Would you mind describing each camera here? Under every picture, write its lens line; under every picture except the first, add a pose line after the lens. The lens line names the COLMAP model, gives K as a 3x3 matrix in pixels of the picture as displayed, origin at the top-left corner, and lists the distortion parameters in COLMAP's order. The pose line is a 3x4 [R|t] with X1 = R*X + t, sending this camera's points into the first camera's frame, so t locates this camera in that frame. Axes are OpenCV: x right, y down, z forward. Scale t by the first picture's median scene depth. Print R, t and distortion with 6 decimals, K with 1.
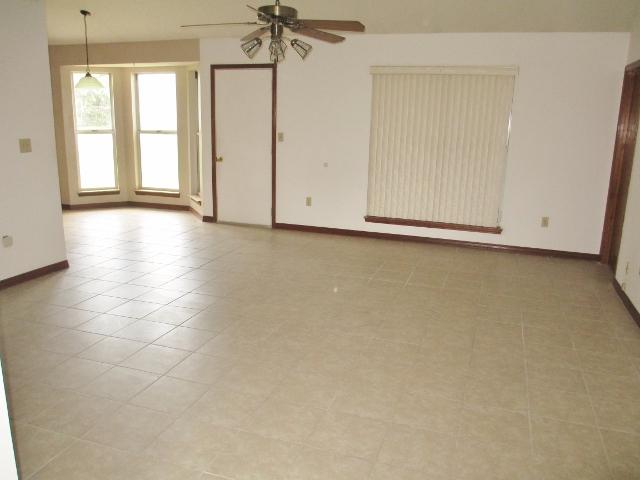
lens RADIAL K [[531.3, 0, 319.6], [0, 531.3, 240.1], [0, 0, 1]] dist [-0.052368, 0.016564]
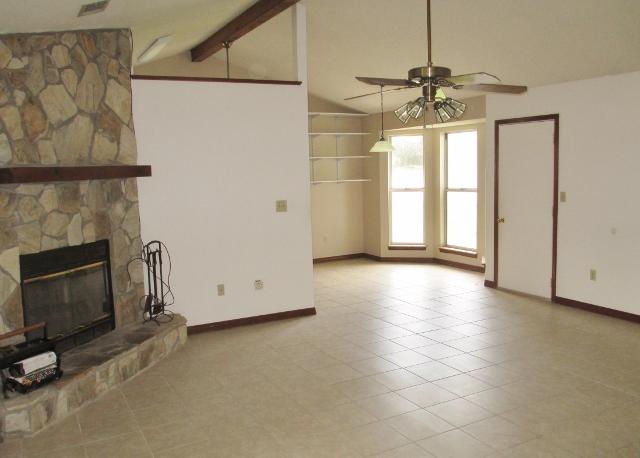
lens RADIAL K [[557.0, 0, 331.2], [0, 557.0, 223.0], [0, 0, 1]] dist [0.002025, 0.001488]
pose [[0.750423, 0.029471, -0.660301, 0.204638], [-0.115544, 0.989472, -0.087151, -0.026134], [0.650781, 0.141694, 0.745927, 0.077237]]
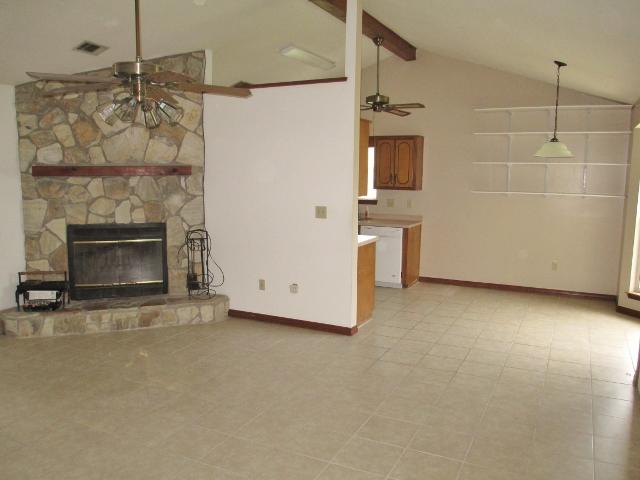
lens RADIAL K [[531.3, 0, 324.0], [0, 531.3, 240.1], [0, 0, 1]] dist [-0.052368, 0.016564]
pose [[-0.089926, 0.118024, -0.988931, 0.327266], [-0.241604, 0.960709, 0.136625, -0.160667], [0.966199, 0.251215, -0.057878, 0.621767]]
